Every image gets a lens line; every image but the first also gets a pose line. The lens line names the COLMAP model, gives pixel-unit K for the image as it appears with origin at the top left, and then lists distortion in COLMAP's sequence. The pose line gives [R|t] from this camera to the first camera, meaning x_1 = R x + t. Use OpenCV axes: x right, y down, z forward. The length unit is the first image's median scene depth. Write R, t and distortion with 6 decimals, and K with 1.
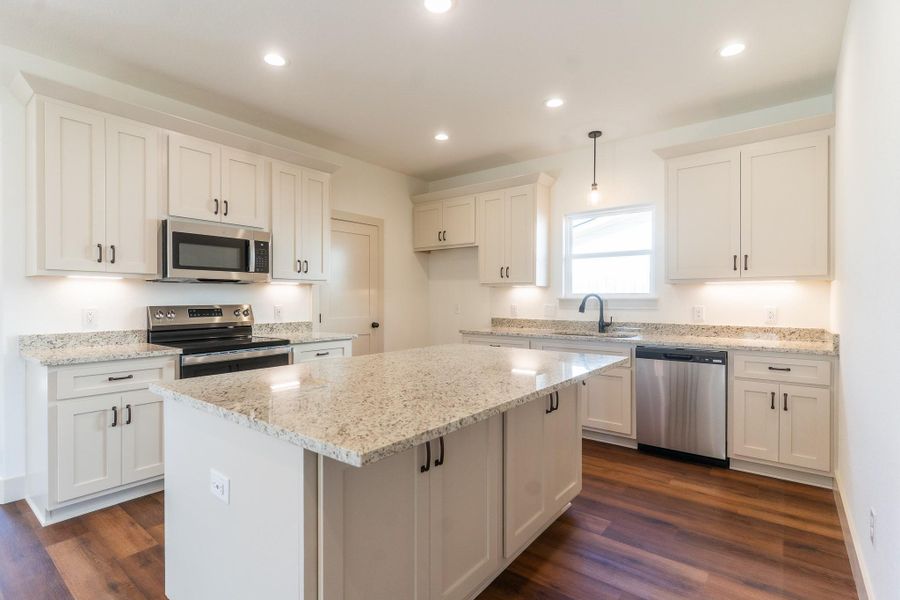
lens RADIAL K [[430.3, 0, 456.9], [0, 430.3, 299.9], [0, 0, 1]] dist [0.004054, 0.000932]
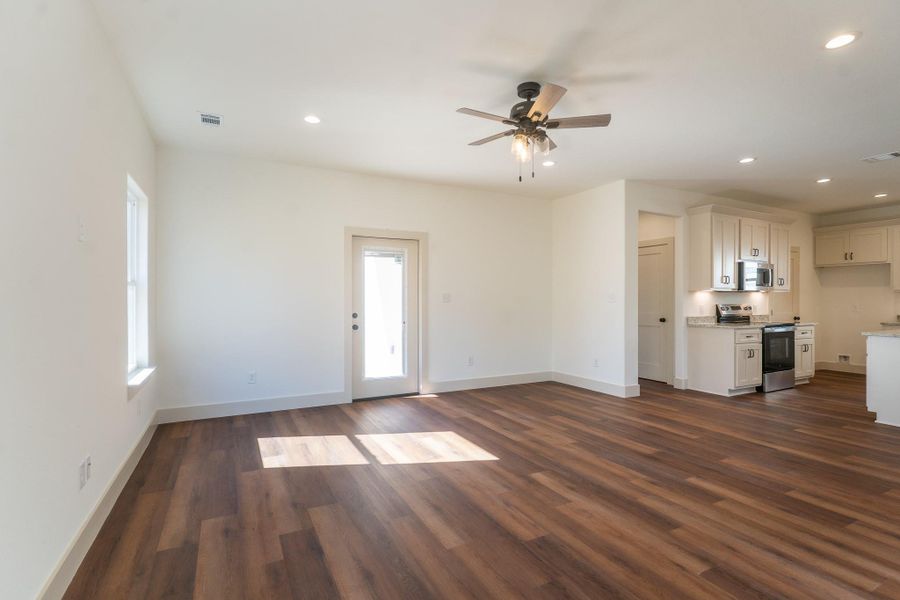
lens RADIAL K [[424.9, 0, 448.7], [0, 424.9, 302.5], [0, 0, 1]] dist [-0.000704, 0.000376]
pose [[0.903293, 0.002091, -0.429018, -0.812055], [-0.001715, 0.999998, 0.001264, 0.004293], [0.429020, -0.000406, 0.903295, -1.071723]]
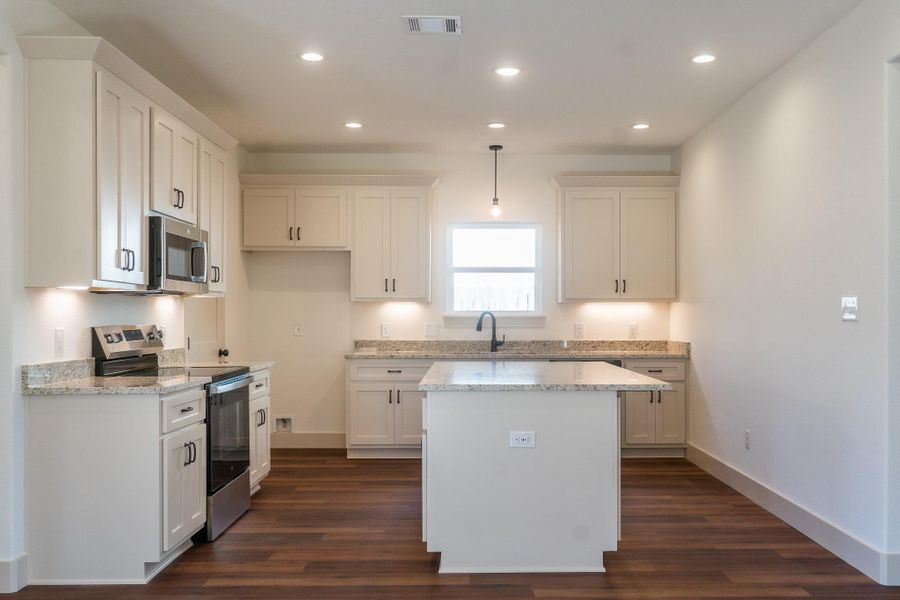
lens RADIAL K [[793.4, 0, 484.9], [0, 793.4, 316.0], [0, 0, 1]] dist [-0.003098, -0.003570]
pose [[0.775585, 0.000589, 0.631243, -0.860098], [0.001183, 0.999996, -0.002386, 0.000355], [-0.631242, 0.002598, 0.775581, -0.387583]]
